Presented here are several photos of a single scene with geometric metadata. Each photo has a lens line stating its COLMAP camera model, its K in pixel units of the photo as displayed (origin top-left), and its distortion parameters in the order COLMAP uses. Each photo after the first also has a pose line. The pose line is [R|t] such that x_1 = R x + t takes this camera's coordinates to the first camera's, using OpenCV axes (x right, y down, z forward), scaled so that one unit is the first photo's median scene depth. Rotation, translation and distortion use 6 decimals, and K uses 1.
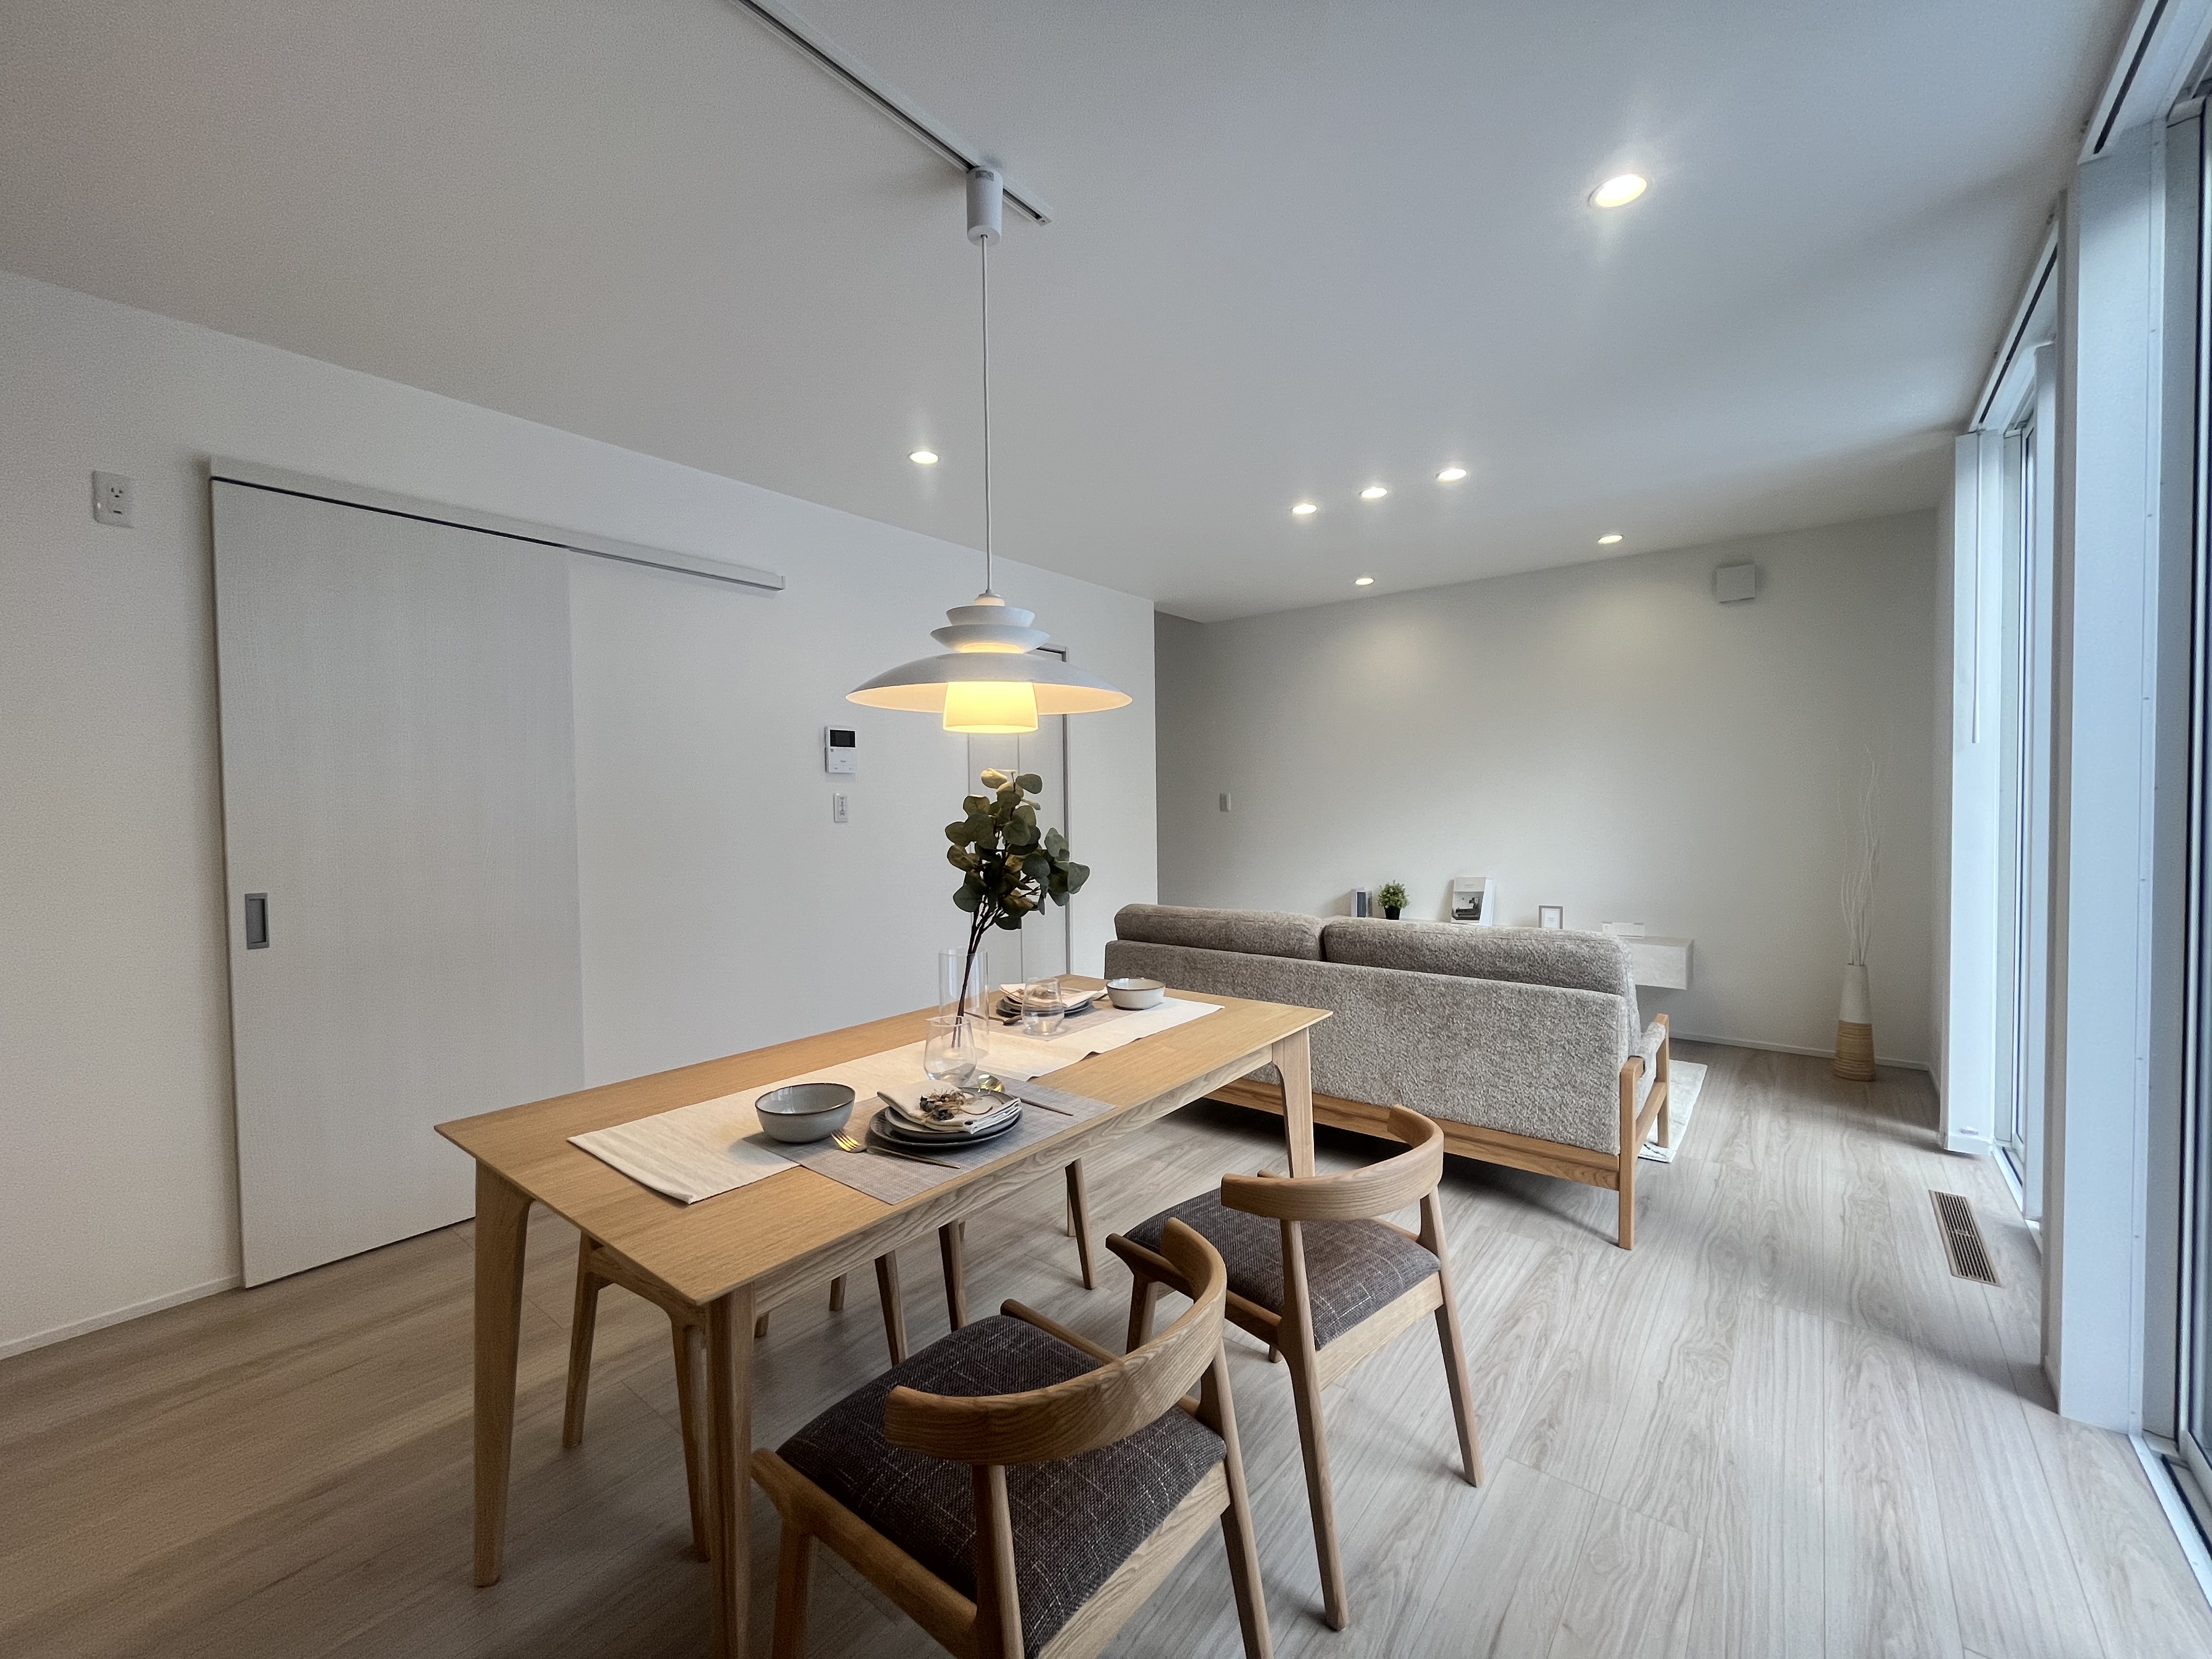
lens RADIAL K [[899.0, 0, 1093.2], [0, 899.0, 822.0], [0, 0, 1]] dist [-0.001437, -0.001189]
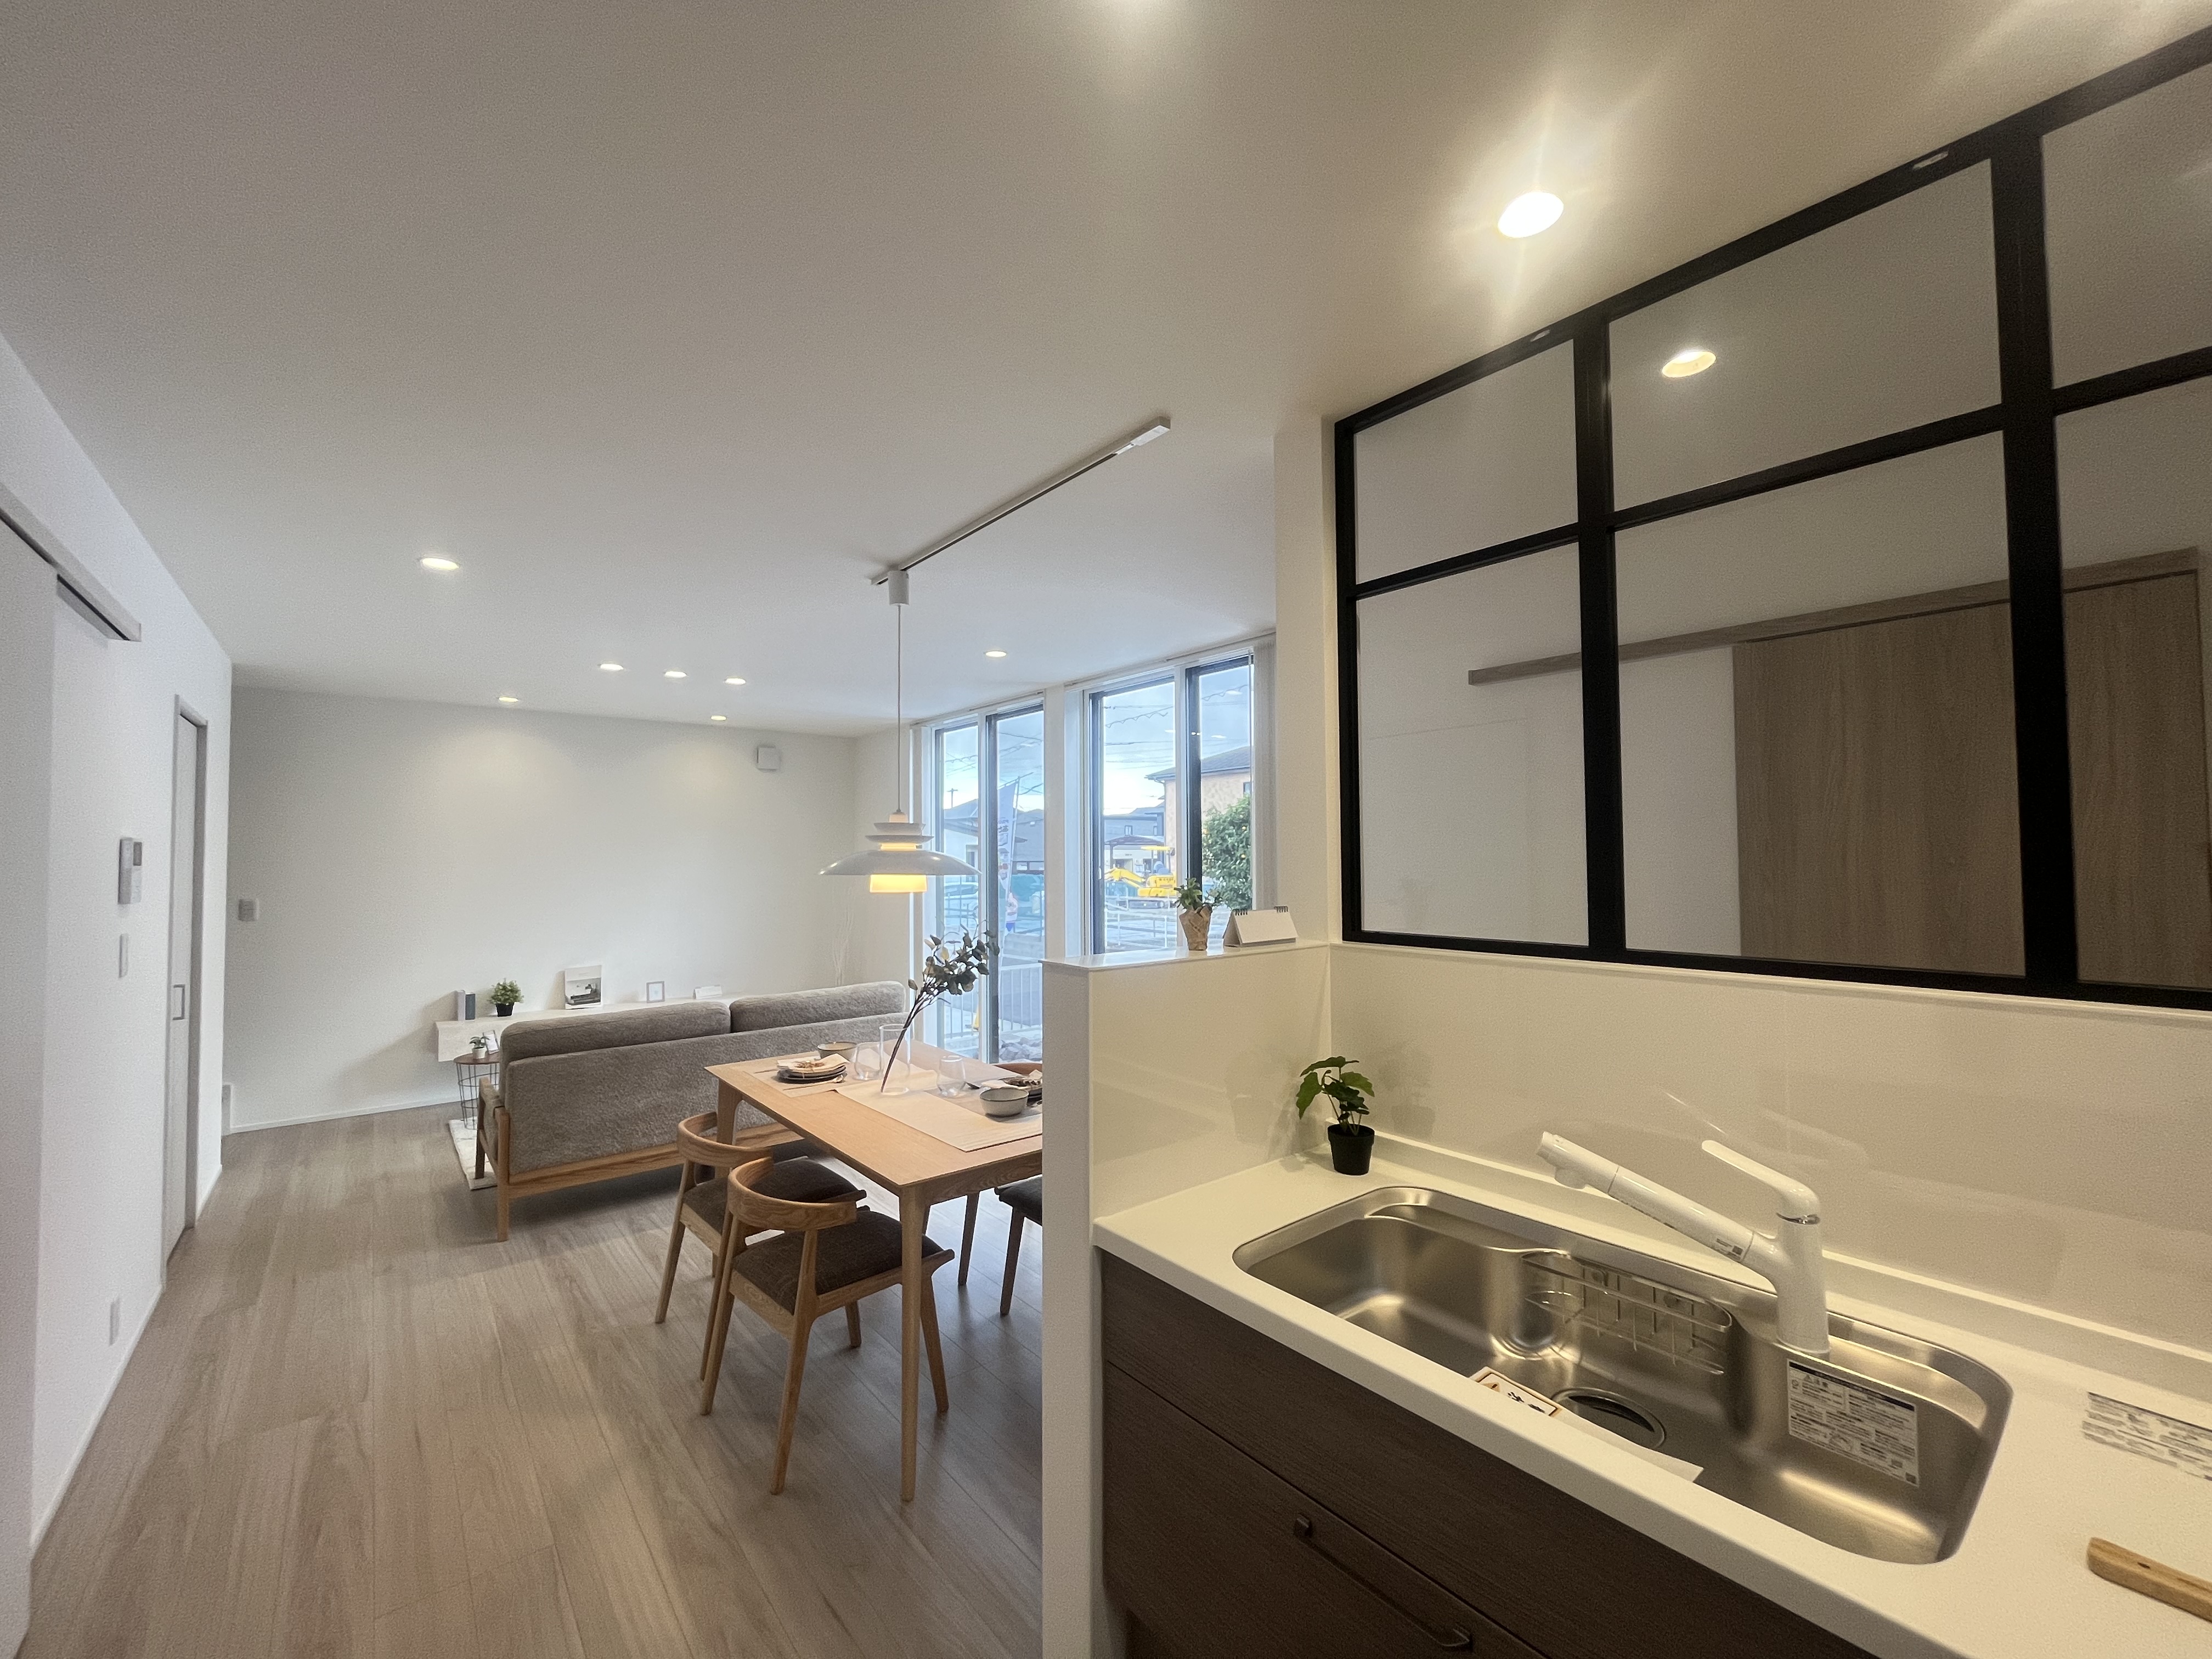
lens RADIAL K [[899.0, 0, 1094.8], [0, 899.0, 829.7], [0, 0, 1]] dist [-0.001437, -0.001189]
pose [[0.221178, 0.039709, 0.974425, -0.618035], [0.023150, 0.998675, -0.045952, -0.050921], [-0.974959, 0.032721, 0.219966, 0.093367]]
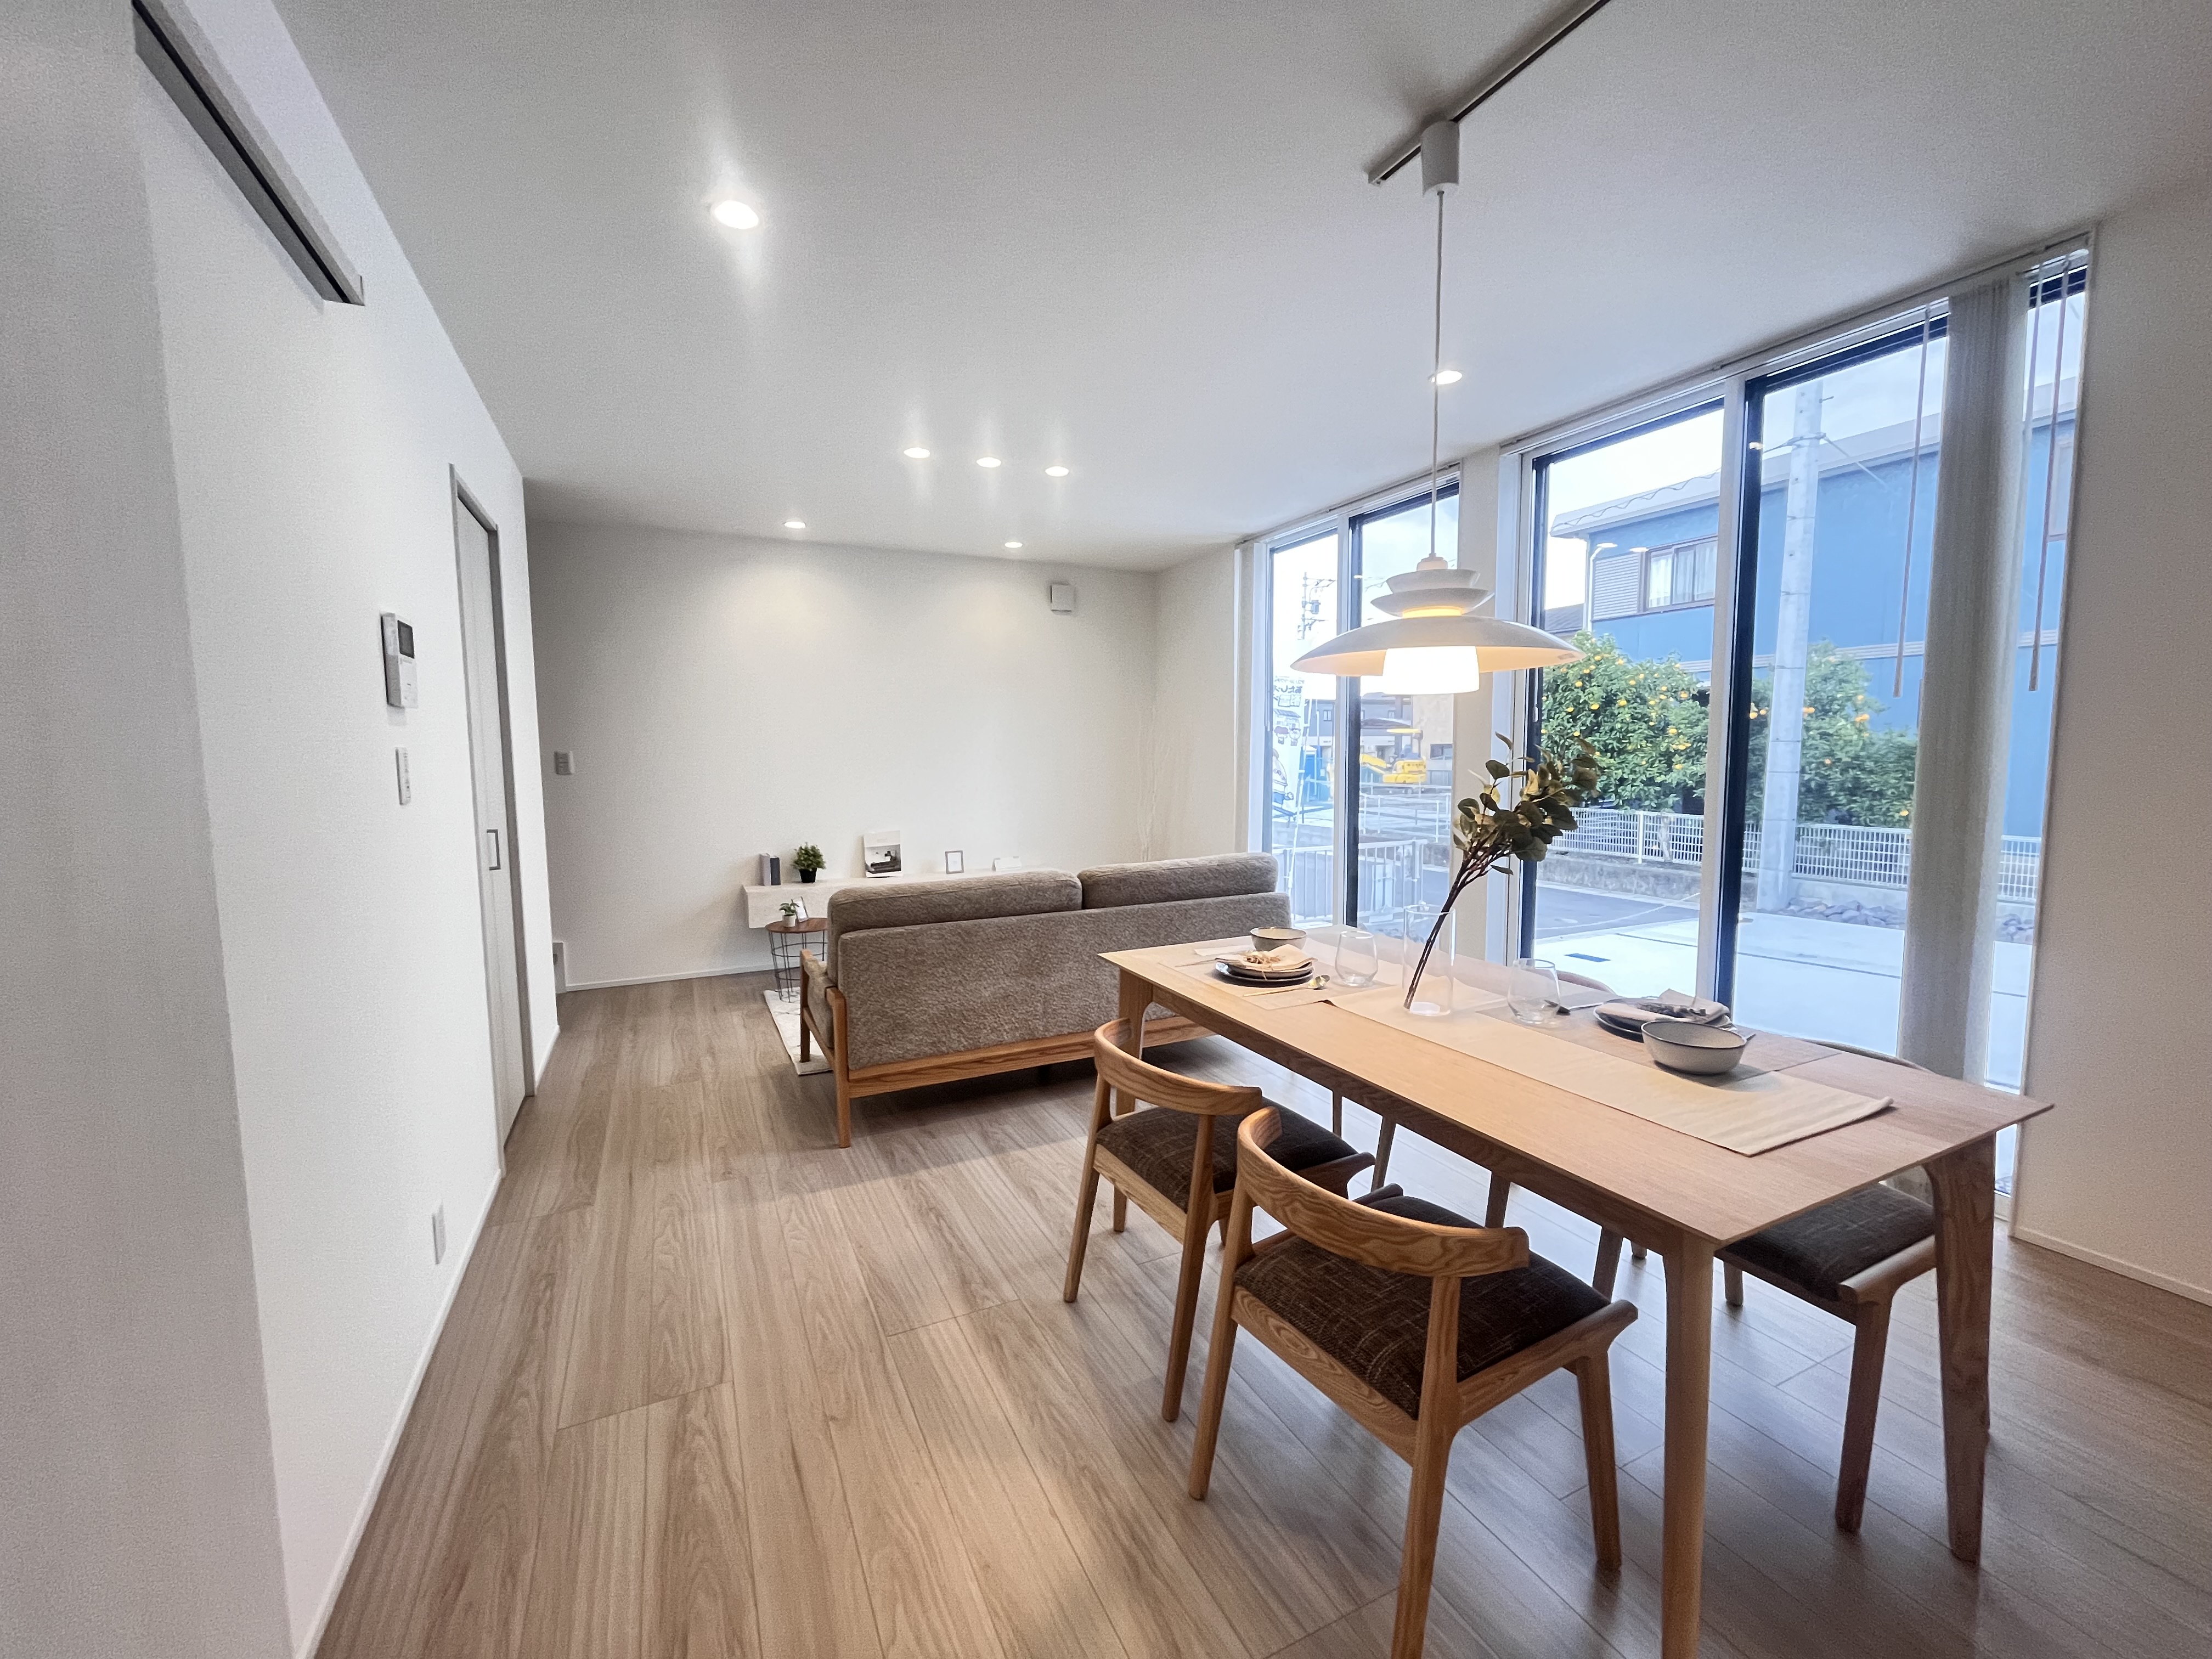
lens RADIAL K [[899.0, 0, 1093.6], [0, 899.0, 829.5], [0, 0, 1]] dist [-0.001437, -0.001189]
pose [[0.443488, -0.073019, 0.893301, -0.445616], [0.022943, 0.997274, 0.070127, -0.011248], [-0.895987, -0.010605, 0.443954, 0.323480]]
